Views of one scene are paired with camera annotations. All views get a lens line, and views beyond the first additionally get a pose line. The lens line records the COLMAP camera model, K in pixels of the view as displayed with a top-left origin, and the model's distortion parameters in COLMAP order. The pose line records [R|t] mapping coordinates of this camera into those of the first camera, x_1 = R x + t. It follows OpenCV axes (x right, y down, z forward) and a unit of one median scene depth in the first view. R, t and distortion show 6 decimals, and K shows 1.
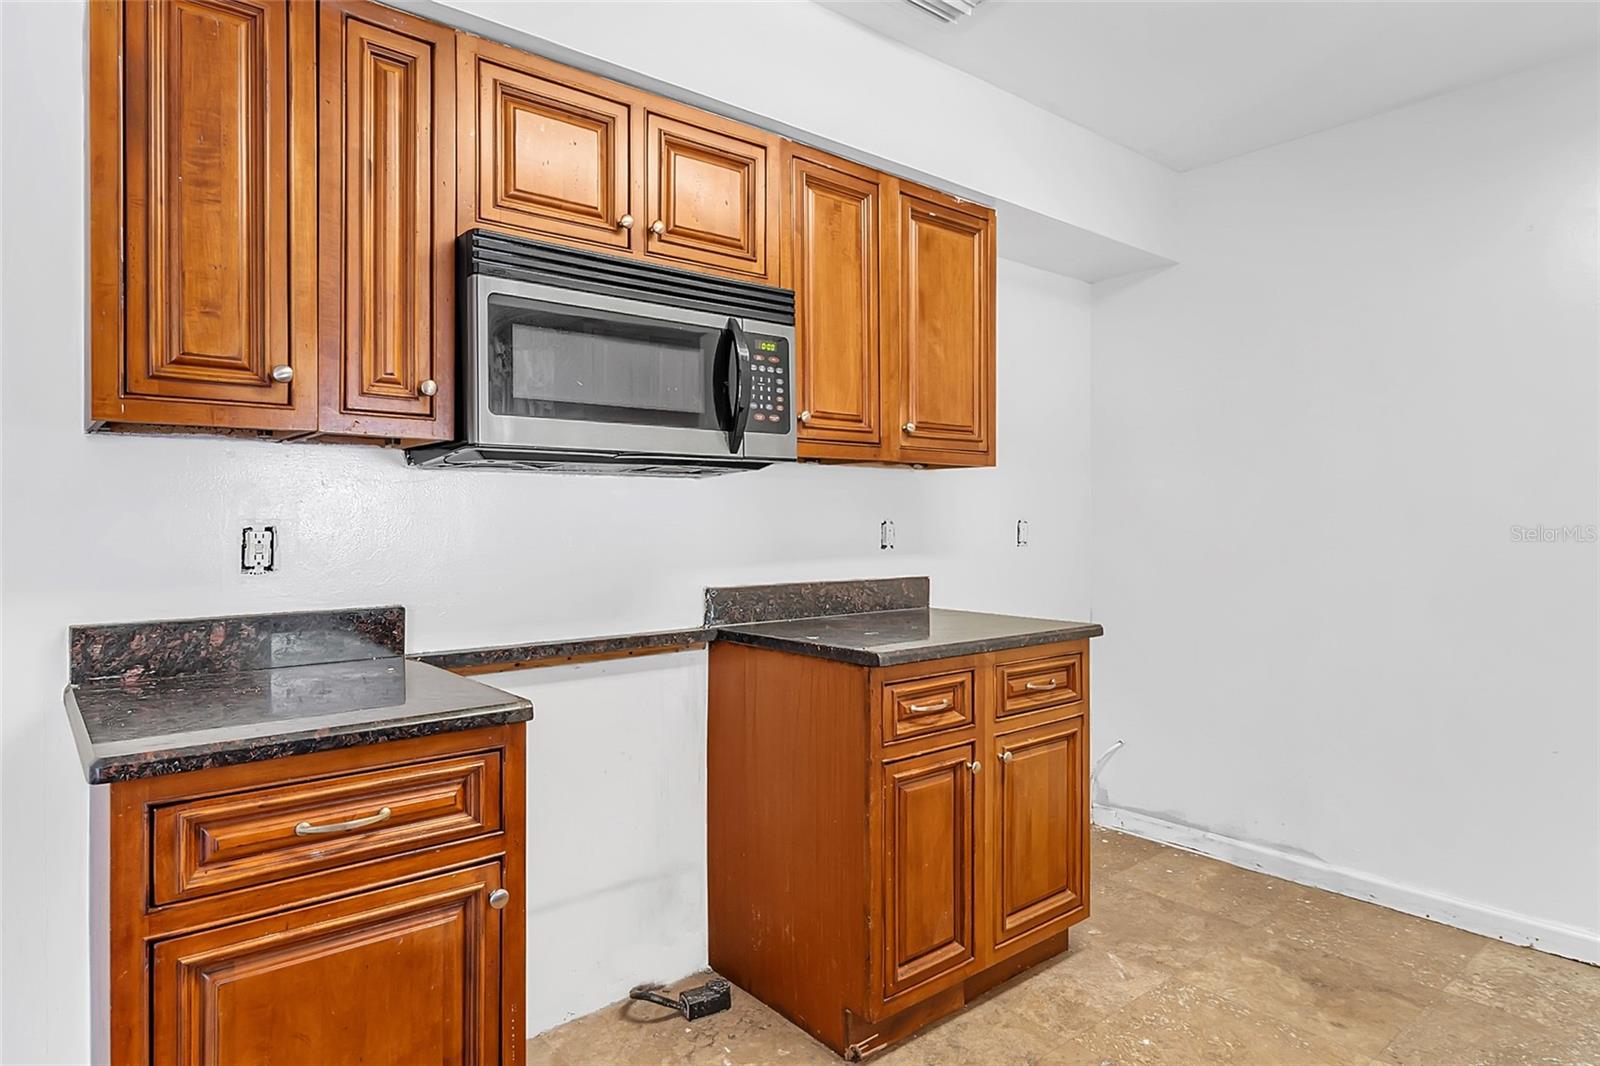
lens RADIAL K [[898.5, 0, 795.3], [0, 898.5, 522.6], [0, 0, 1]] dist [0.002949, -0.001478]
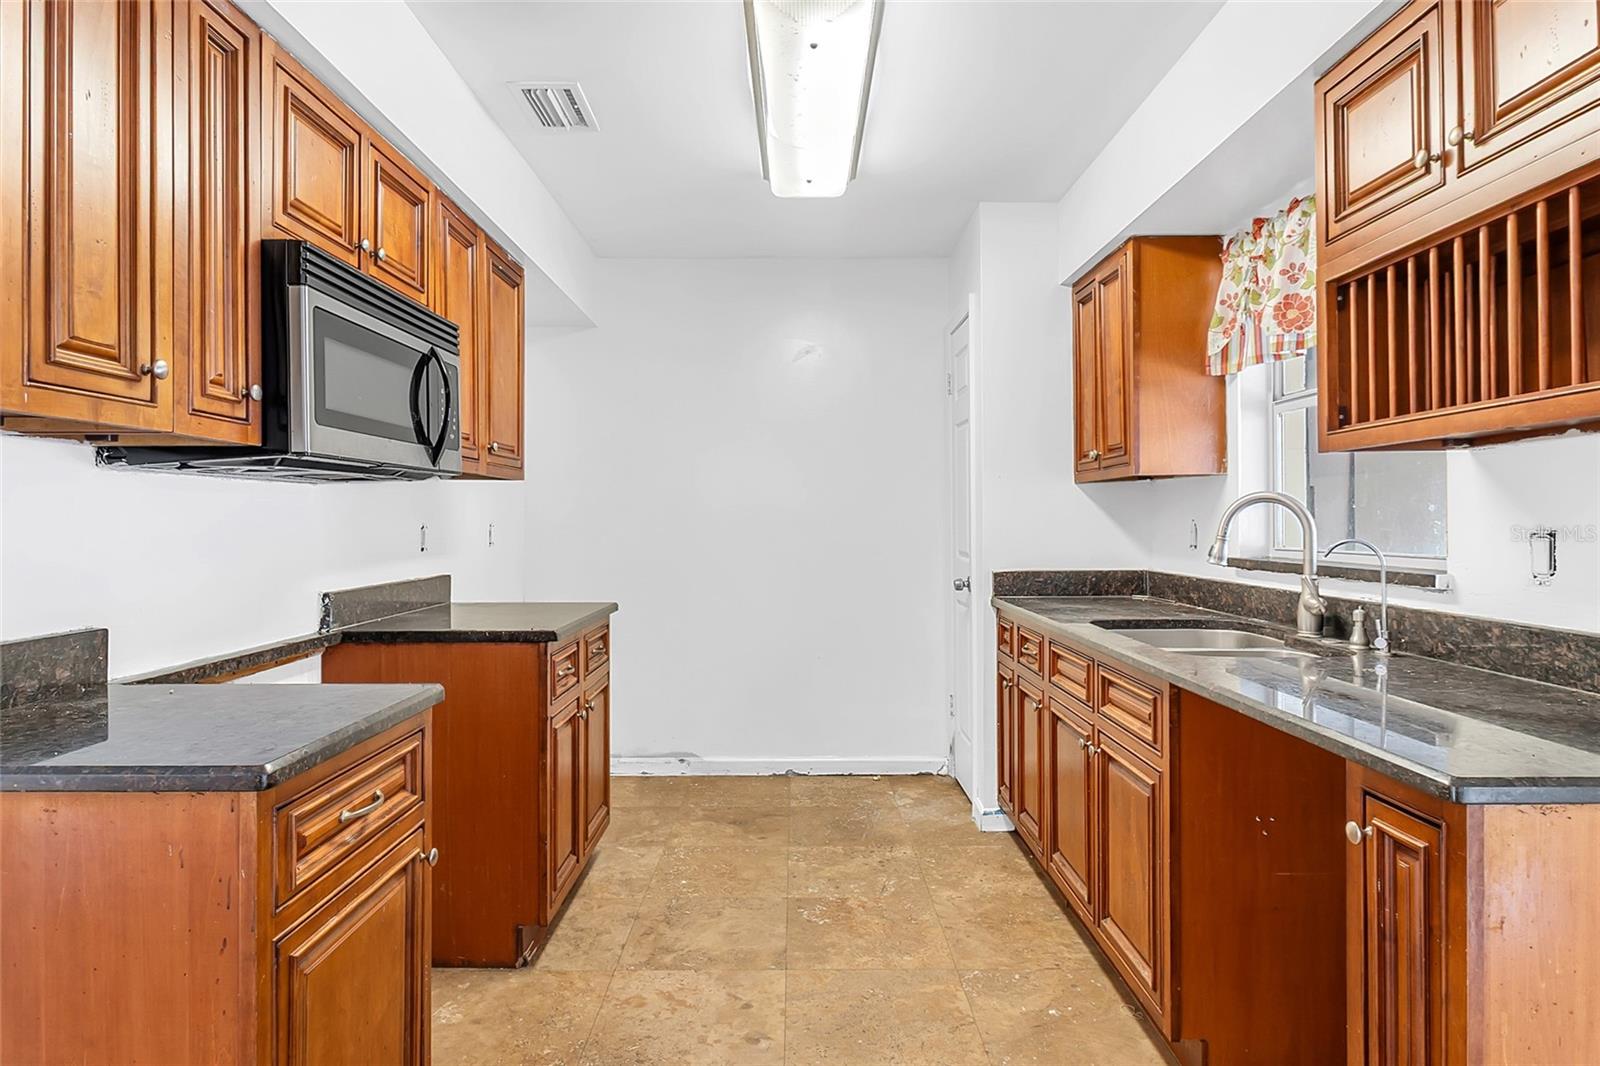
lens RADIAL K [[898.5, 0, 795.3], [0, 898.5, 522.6], [0, 0, 1]] dist [0.002949, -0.001478]
pose [[0.626188, -0.001081, 0.779671, -0.639694], [0.002064, 0.999998, -0.000271, -0.005482], [-0.779669, 0.001779, 0.626189, -0.056556]]
